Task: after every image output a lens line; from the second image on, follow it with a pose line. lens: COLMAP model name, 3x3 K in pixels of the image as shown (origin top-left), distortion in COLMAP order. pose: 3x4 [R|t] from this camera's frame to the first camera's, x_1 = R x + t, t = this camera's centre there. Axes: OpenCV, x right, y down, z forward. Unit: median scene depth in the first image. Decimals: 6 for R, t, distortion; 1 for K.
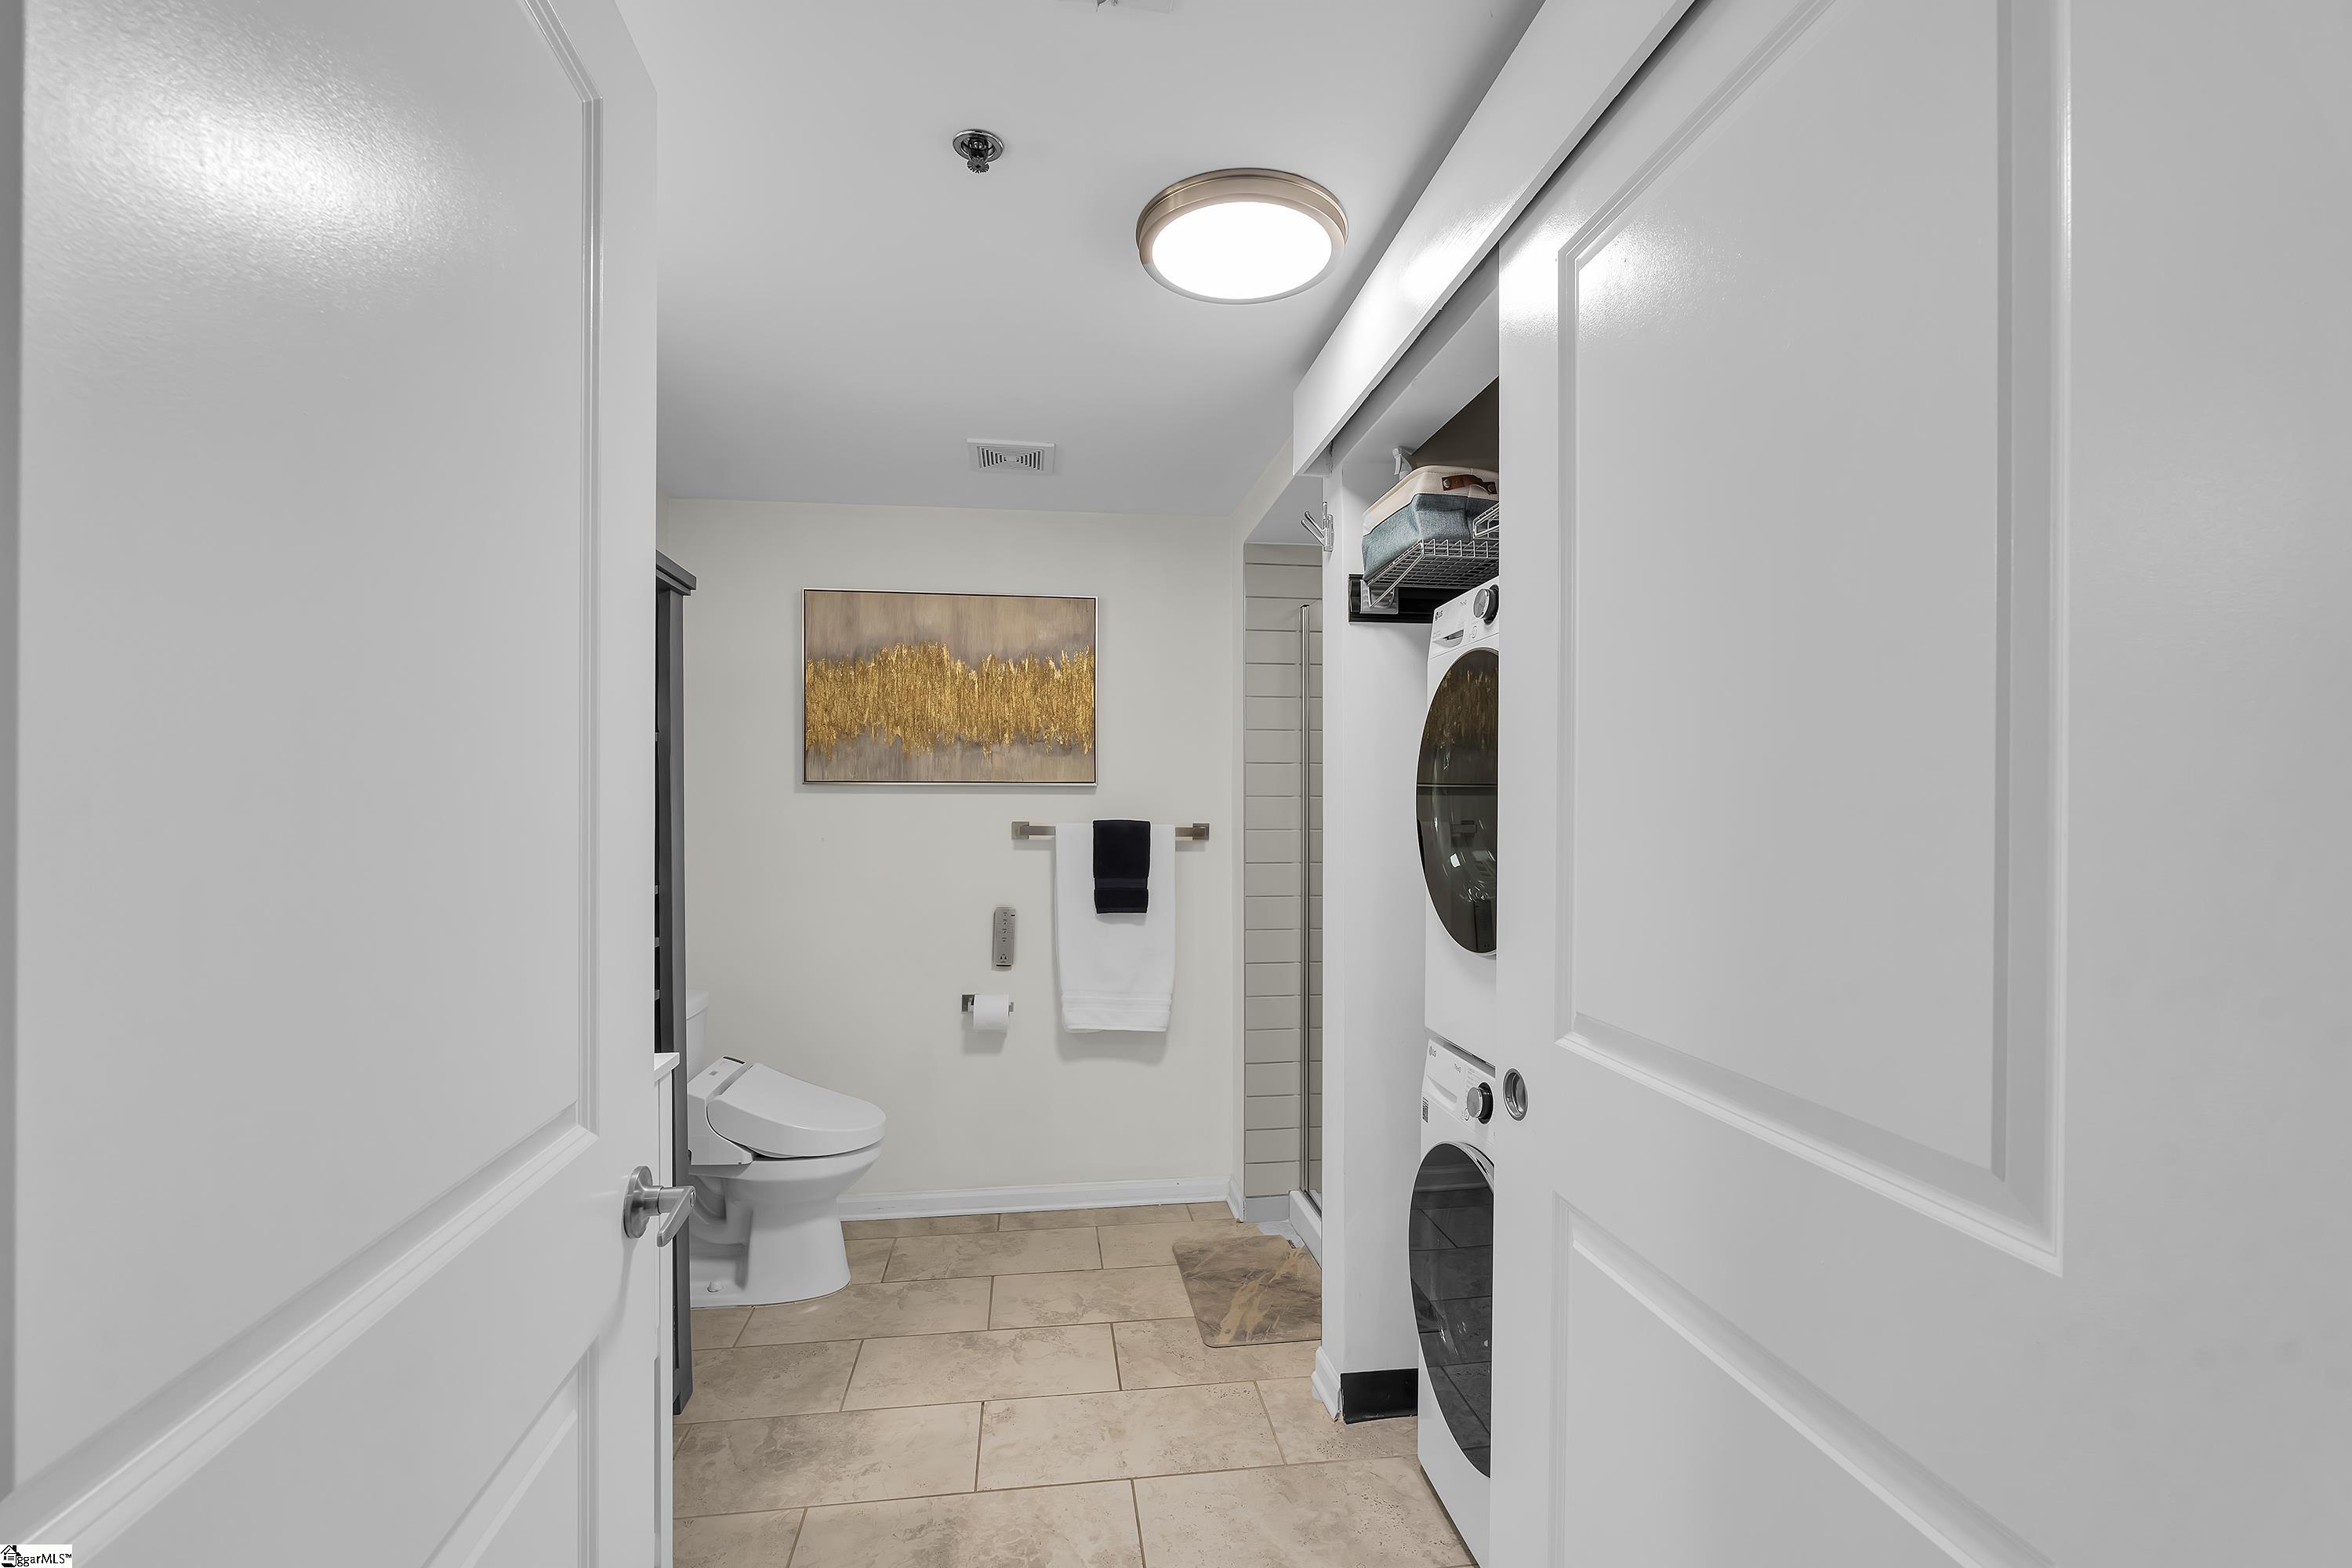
lens RADIAL K [[1014.2, 0, 1170.6], [0, 1014.2, 796.5], [0, 0, 1]] dist [-0.008183, 0.000810]
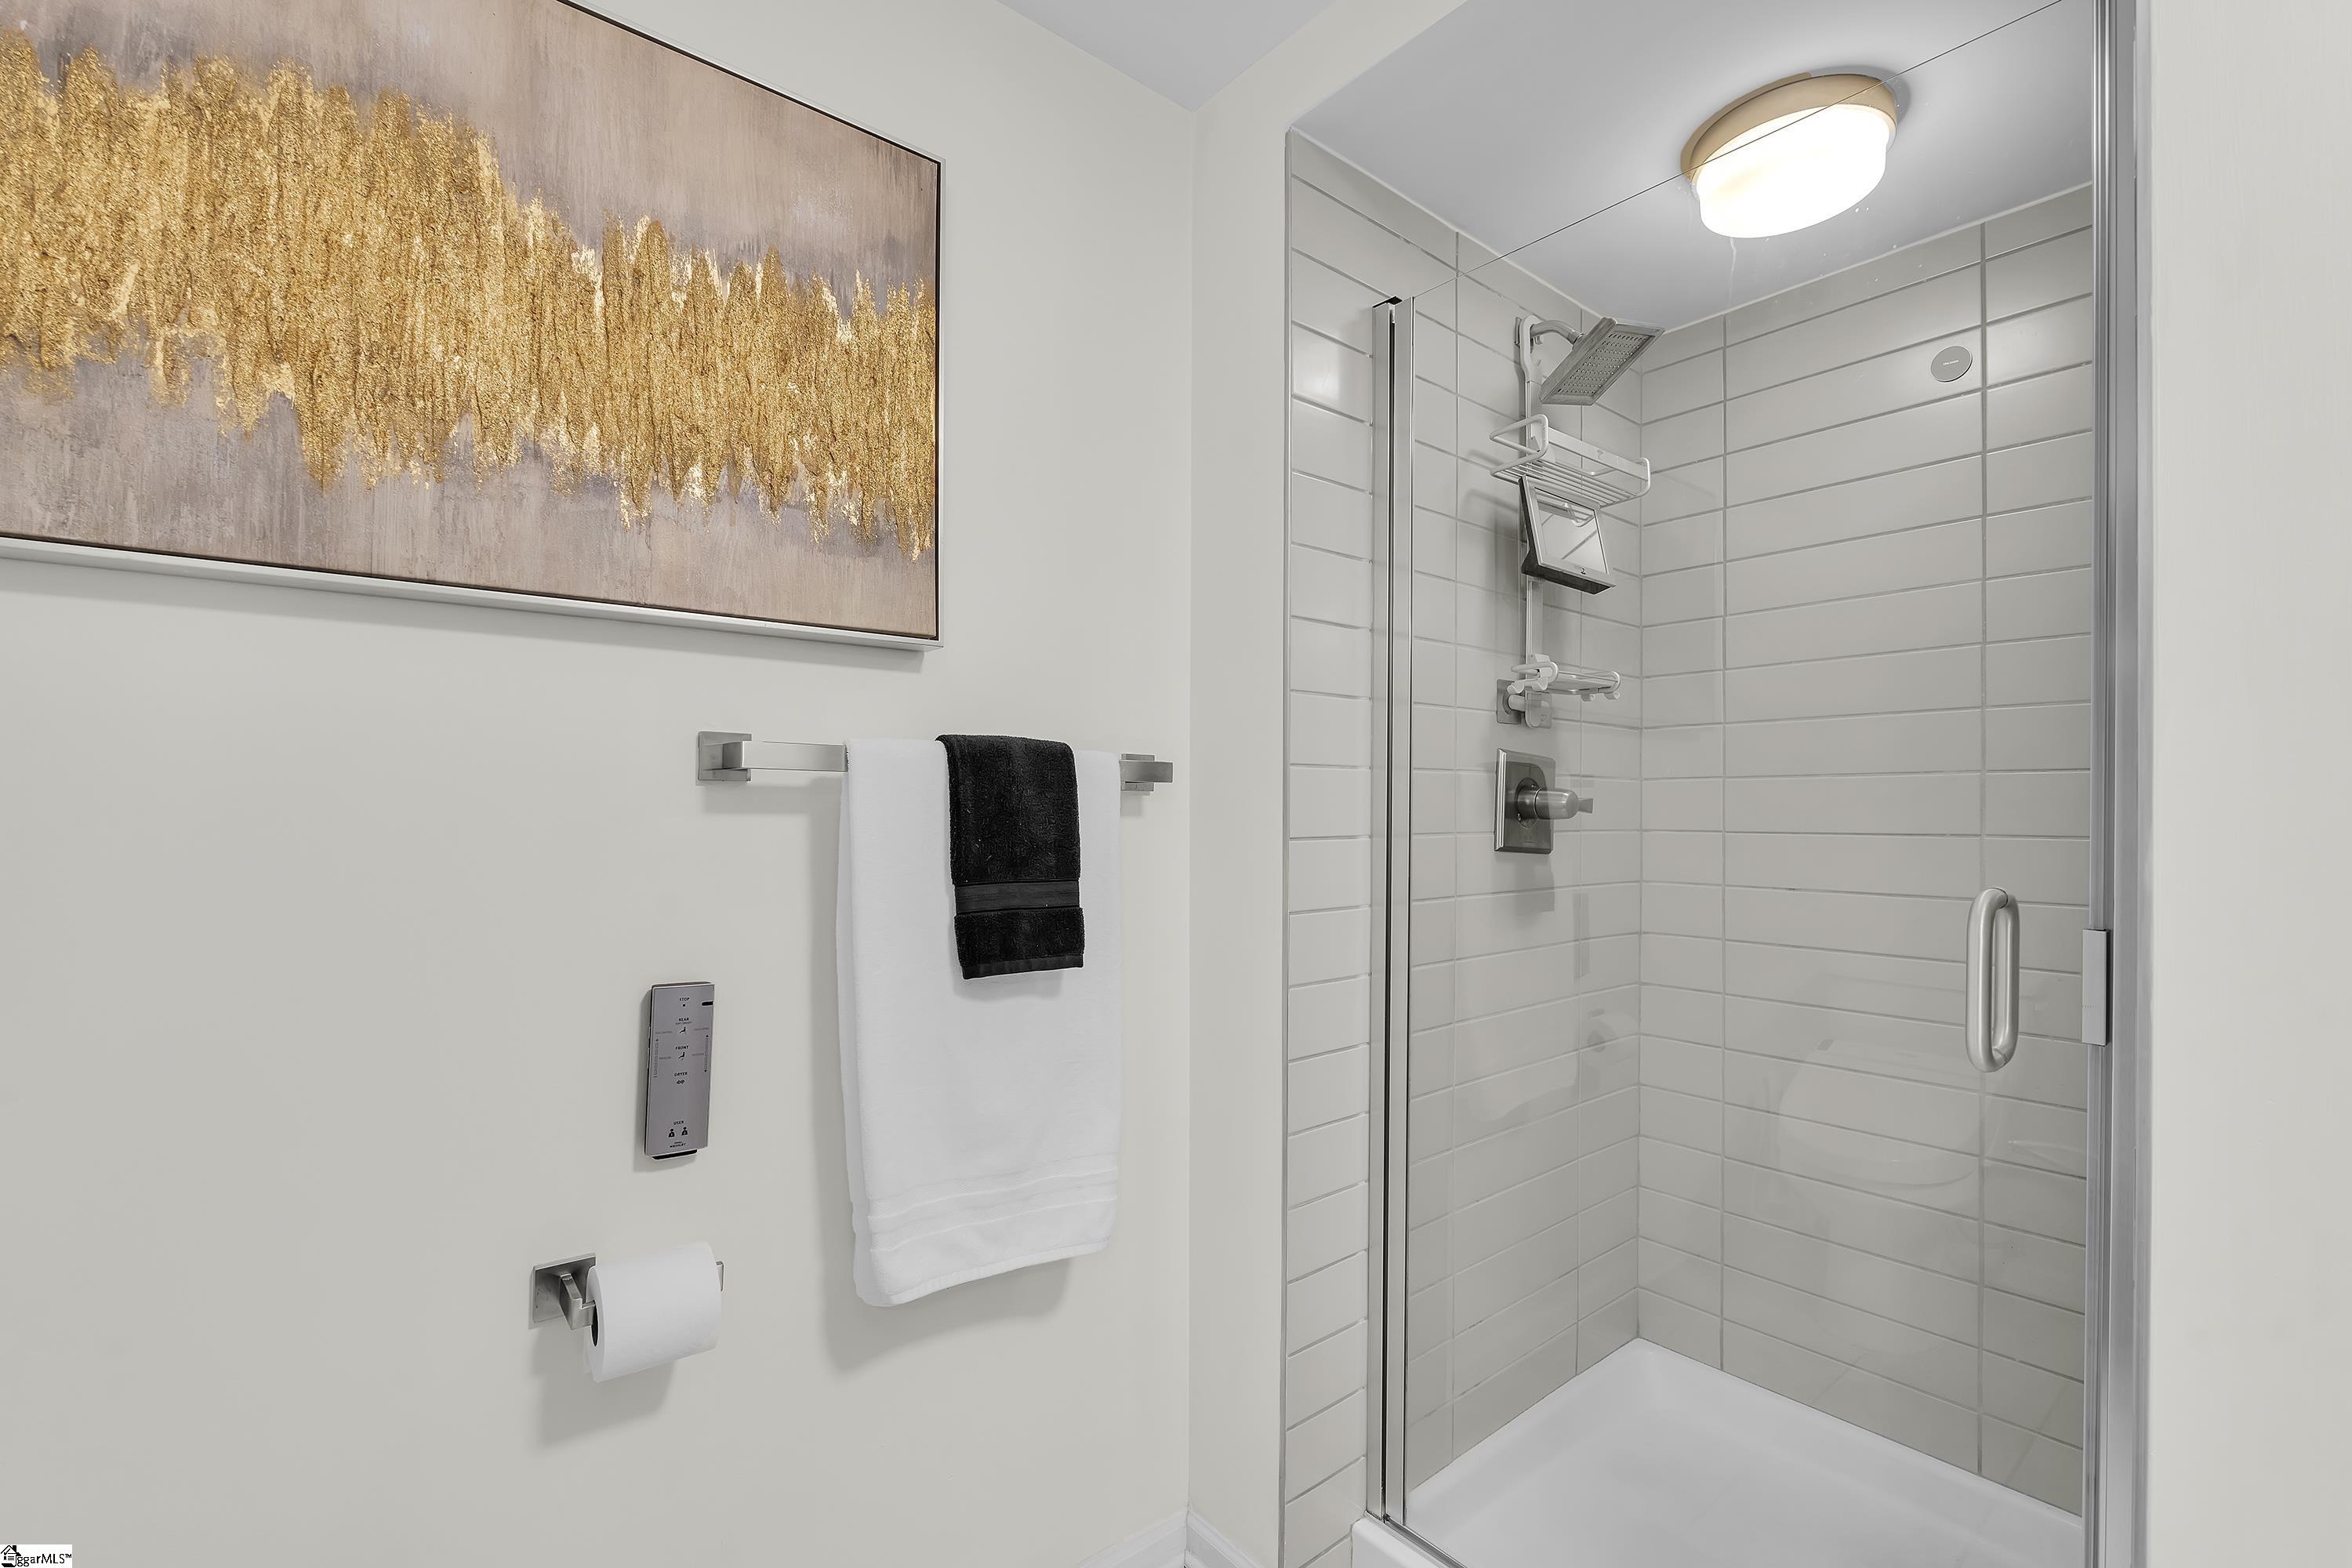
lens RADIAL K [[1014.2, 0, 1182.2], [0, 1014.2, 793.6], [0, 0, 1]] dist [-0.008183, 0.000810]
pose [[0.872970, 0.003921, 0.487759, -0.184692], [-0.007961, 0.999949, 0.006208, 0.043227], [-0.487710, -0.009303, 0.872956, 0.627767]]
